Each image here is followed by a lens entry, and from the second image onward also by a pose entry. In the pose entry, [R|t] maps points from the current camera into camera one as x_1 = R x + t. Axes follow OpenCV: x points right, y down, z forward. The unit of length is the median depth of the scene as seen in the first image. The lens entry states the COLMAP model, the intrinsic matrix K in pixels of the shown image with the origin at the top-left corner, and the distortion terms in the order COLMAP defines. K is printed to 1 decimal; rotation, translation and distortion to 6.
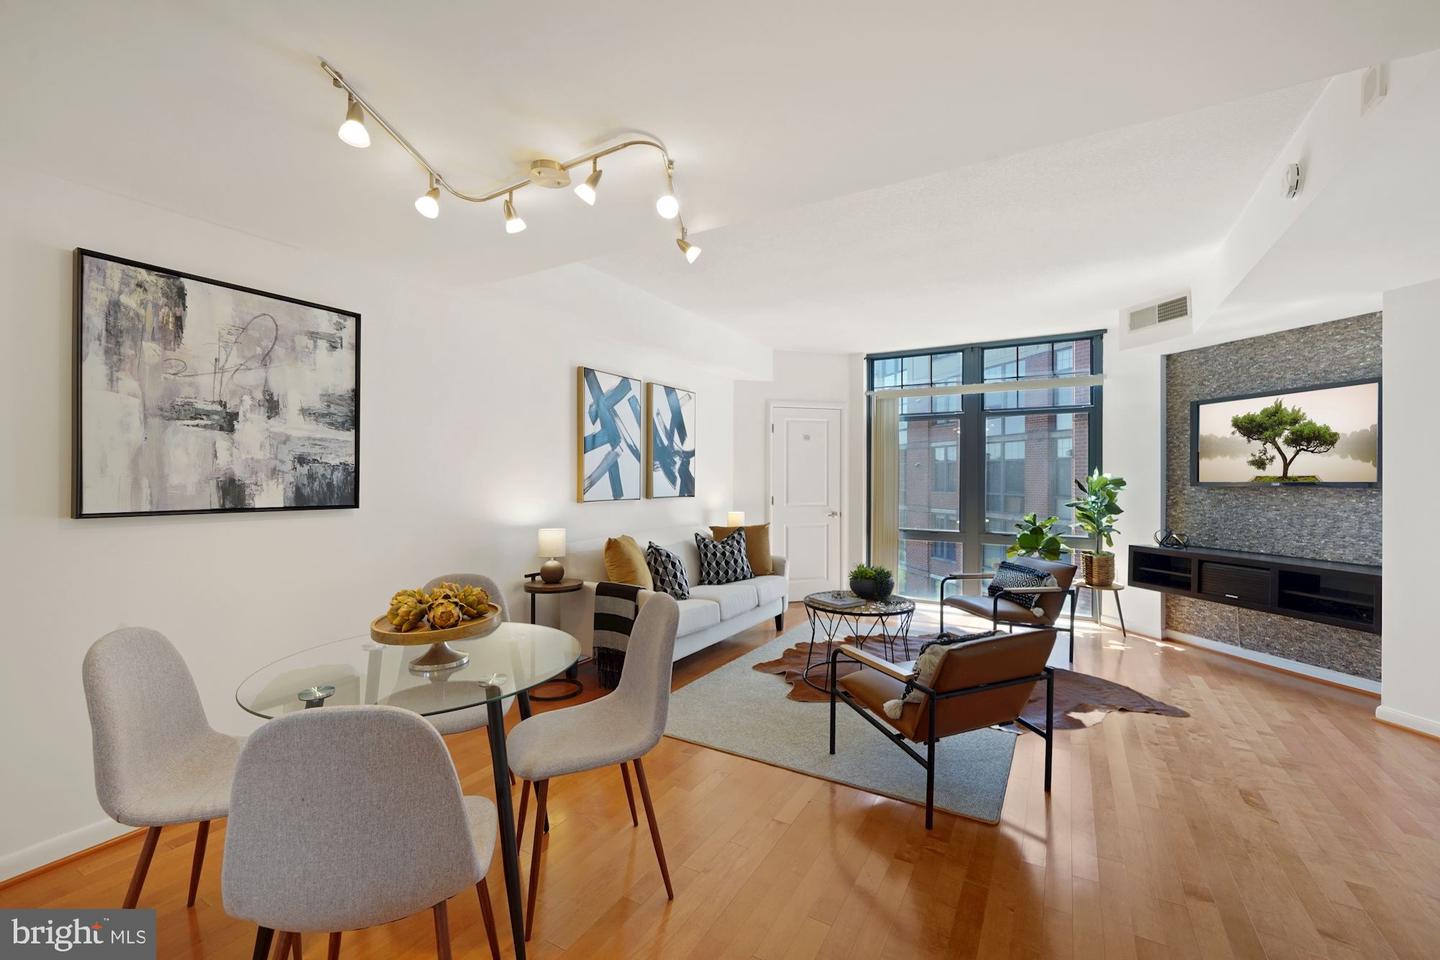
lens RADIAL K [[589.4, 0, 726.6], [0, 589.4, 476.8], [0, 0, 1]] dist [-0.001735, 0.000099]
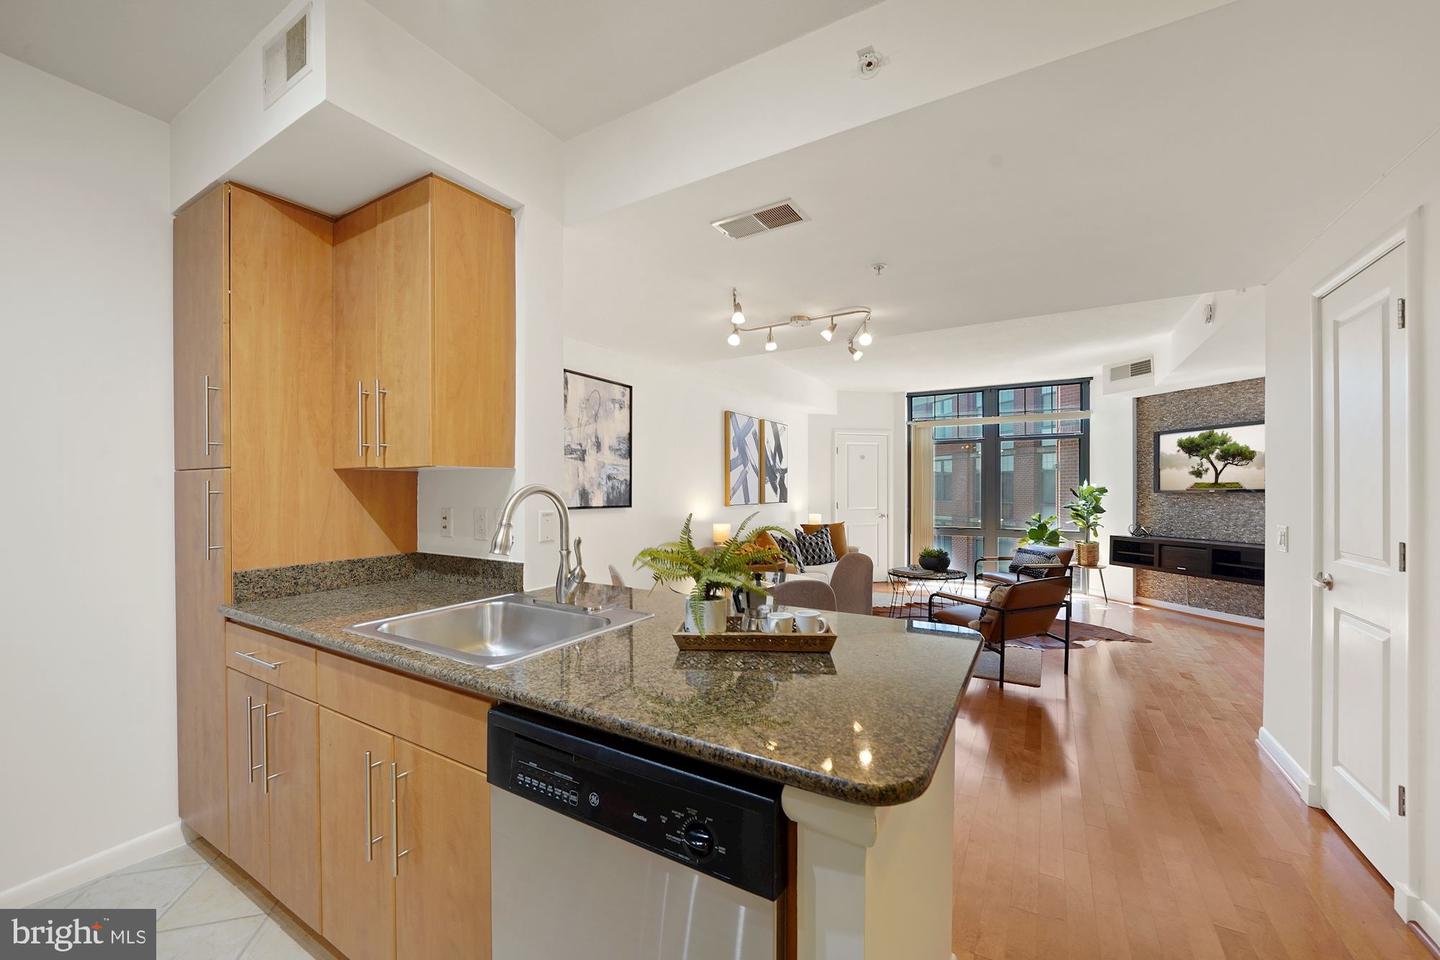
lens RADIAL K [[552.5, 0, 726.6], [0, 552.5, 491.2], [0, 0, 1]] dist [-0.008187, 0.000004]
pose [[0.999989, -0.004578, -0.000418, -0.243511], [0.004579, 0.999981, 0.004094, 0.002553], [0.000399, -0.004096, 0.999992, -0.329415]]
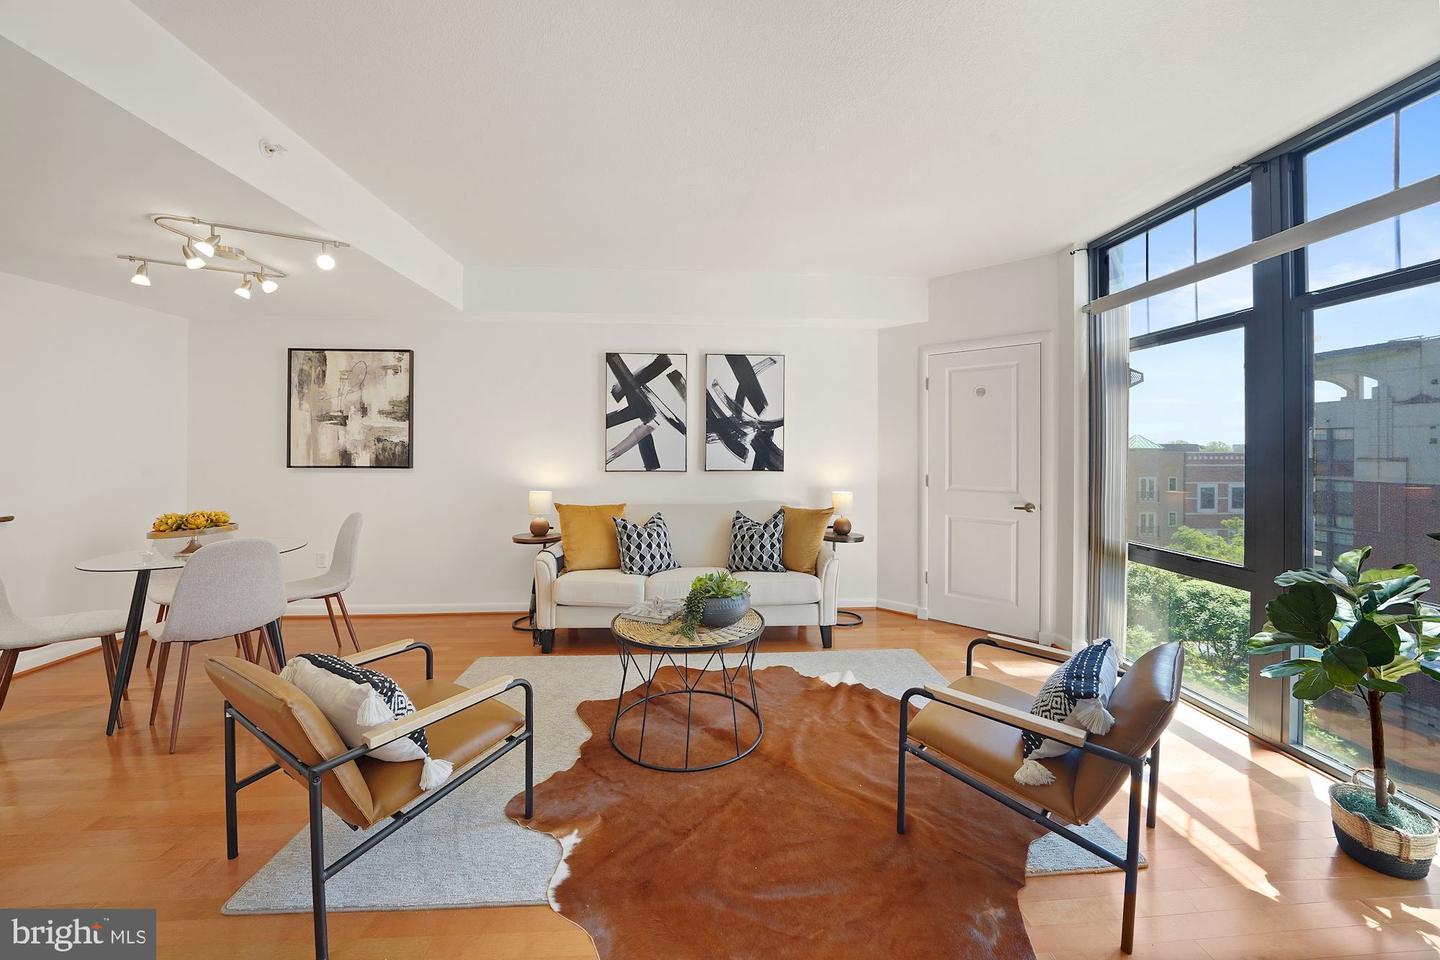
lens RADIAL K [[527.4, 0, 730.9], [0, 527.4, 446.0], [0, 0, 1]] dist [-0.017278, -0.000006]
pose [[0.558666, -0.005854, -0.829372, 0.715529], [0.000476, 0.999977, -0.006738, 0.000887], [0.829393, 0.003369, 0.558656, 0.615314]]
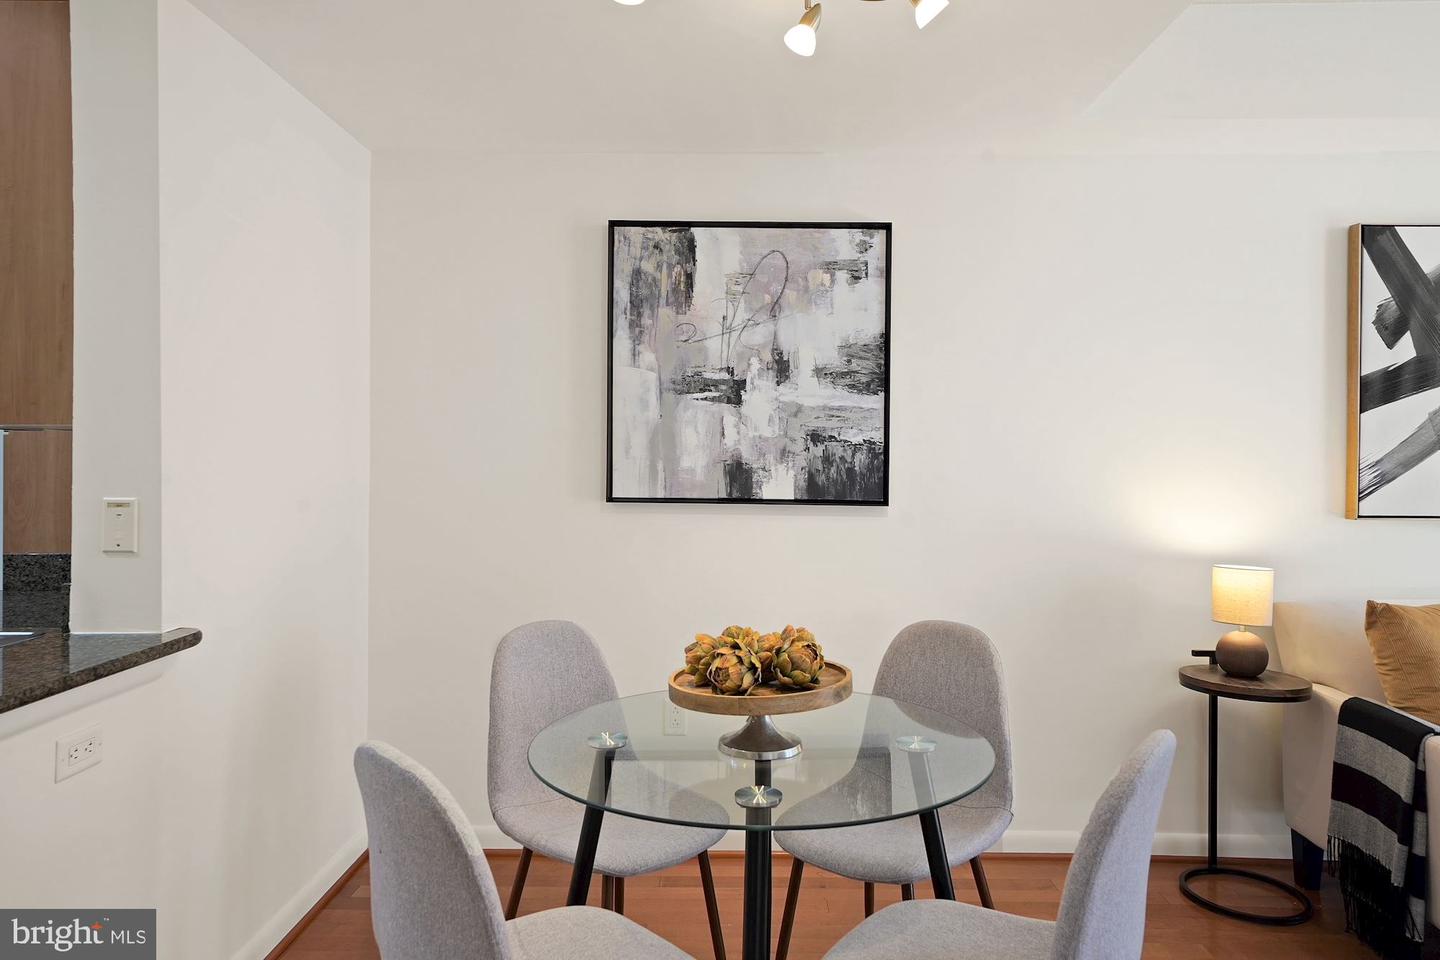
lens RADIAL K [[955.0, 0, 724.1], [0, 955.0, 457.6], [0, 0, 1]] dist [0.025952, 0.002193]
pose [[0.492256, 0.000931, -0.870450, 0.167211], [-0.005122, 0.999985, -0.001826, -0.000051], [0.870436, 0.005357, 0.492253, 0.188385]]
